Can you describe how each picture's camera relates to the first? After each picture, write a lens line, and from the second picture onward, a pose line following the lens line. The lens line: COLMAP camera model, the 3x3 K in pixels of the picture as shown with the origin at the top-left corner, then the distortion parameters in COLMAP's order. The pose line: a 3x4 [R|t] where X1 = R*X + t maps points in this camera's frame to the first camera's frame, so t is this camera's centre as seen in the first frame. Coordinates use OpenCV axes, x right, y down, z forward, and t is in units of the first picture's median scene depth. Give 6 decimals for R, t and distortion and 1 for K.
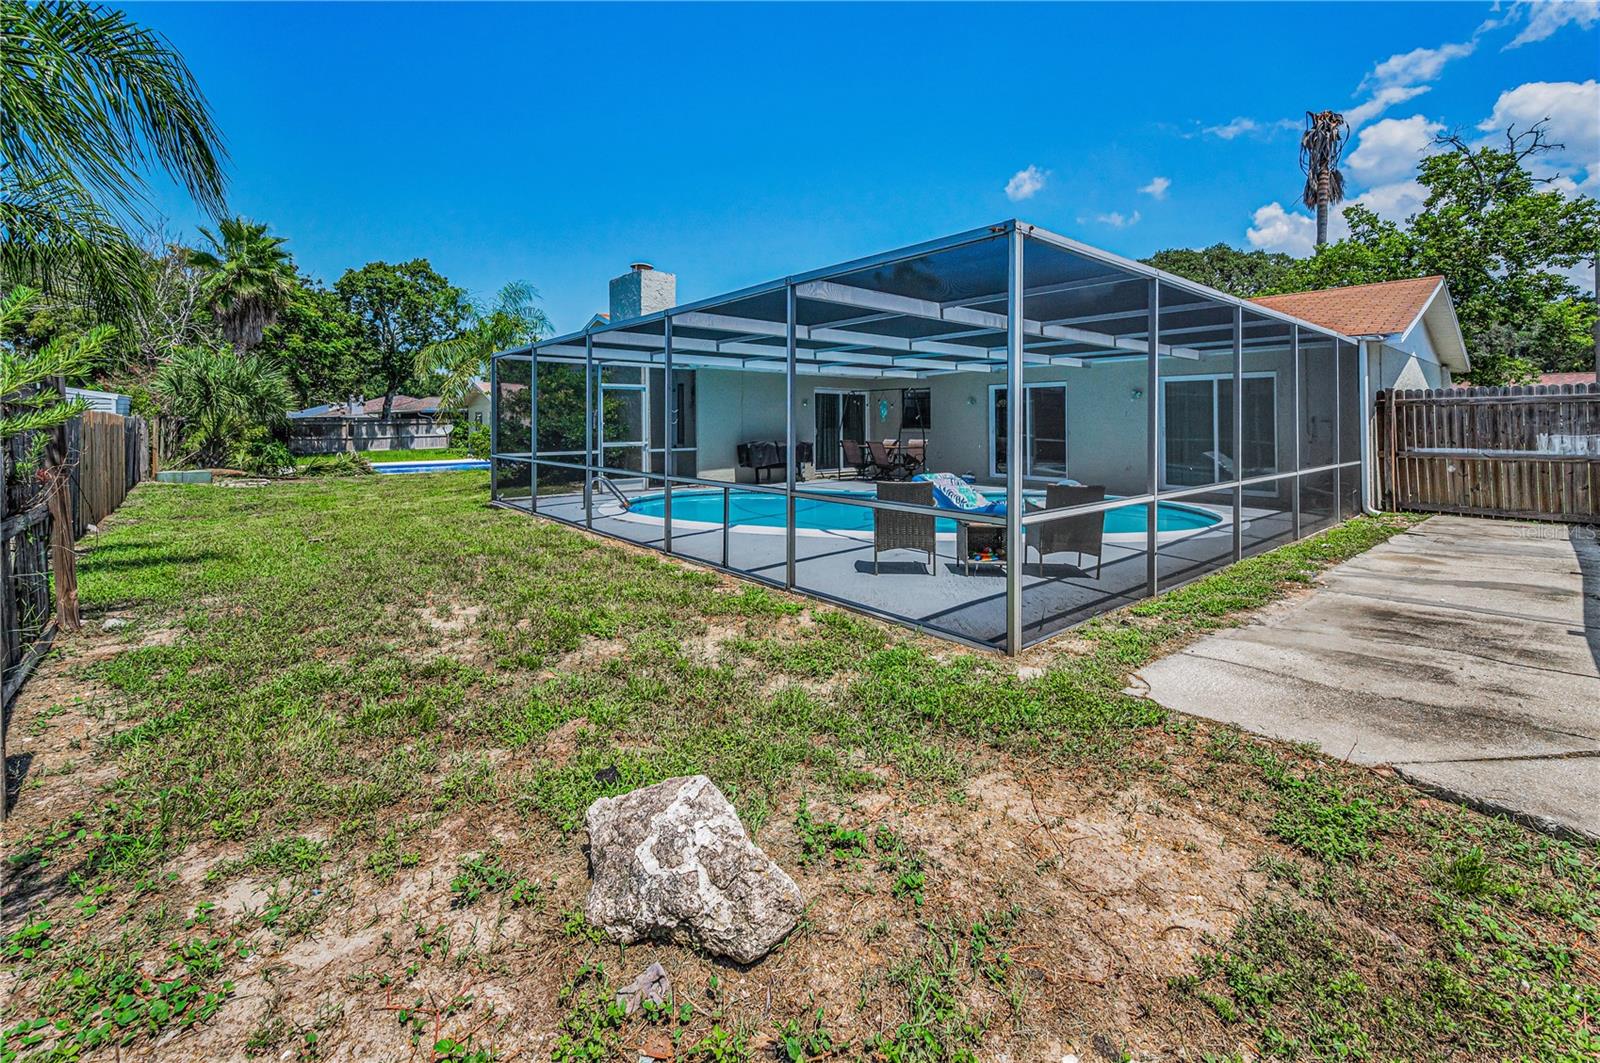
lens RADIAL K [[647.2, 0, 812.8], [0, 647.2, 495.8], [0, 0, 1]] dist [0.000405, -0.000022]
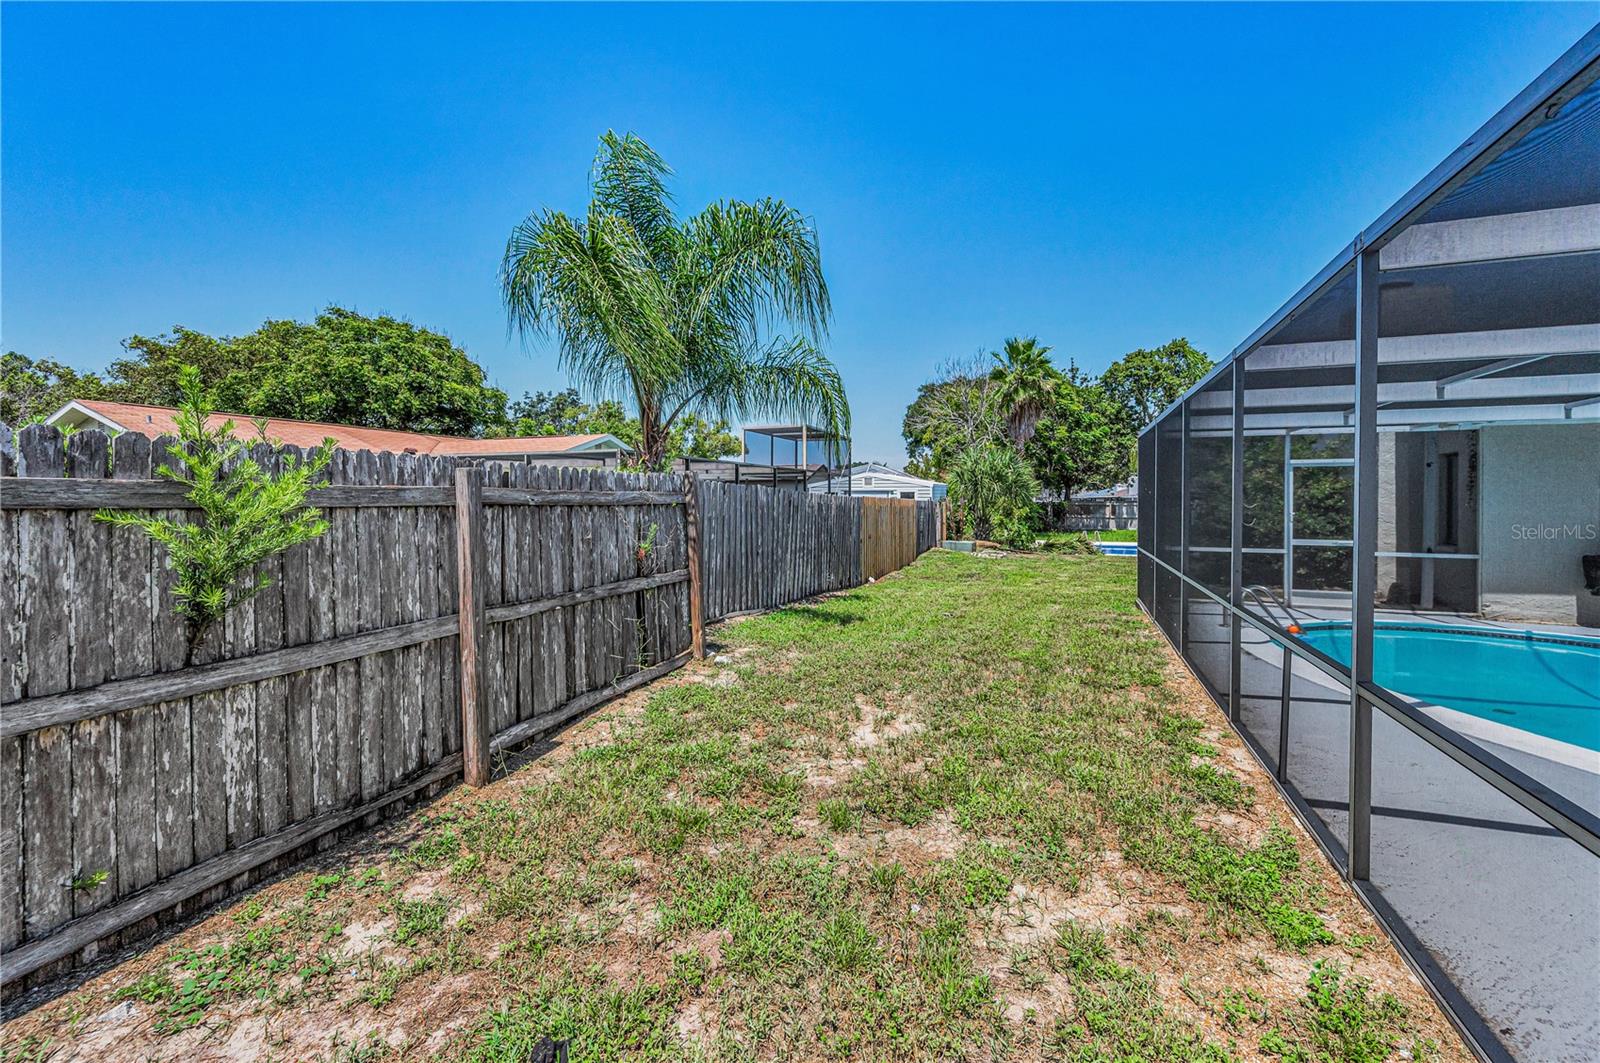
lens RADIAL K [[671.6, 0, 791.5], [0, 671.6, 475.6], [0, 0, 1]] dist [0.001535, 0.000105]
pose [[0.466389, -0.026298, -0.884189, 0.075219], [-0.108506, 0.990309, -0.086689, -0.023614], [0.877900, 0.136371, 0.459015, 0.135730]]
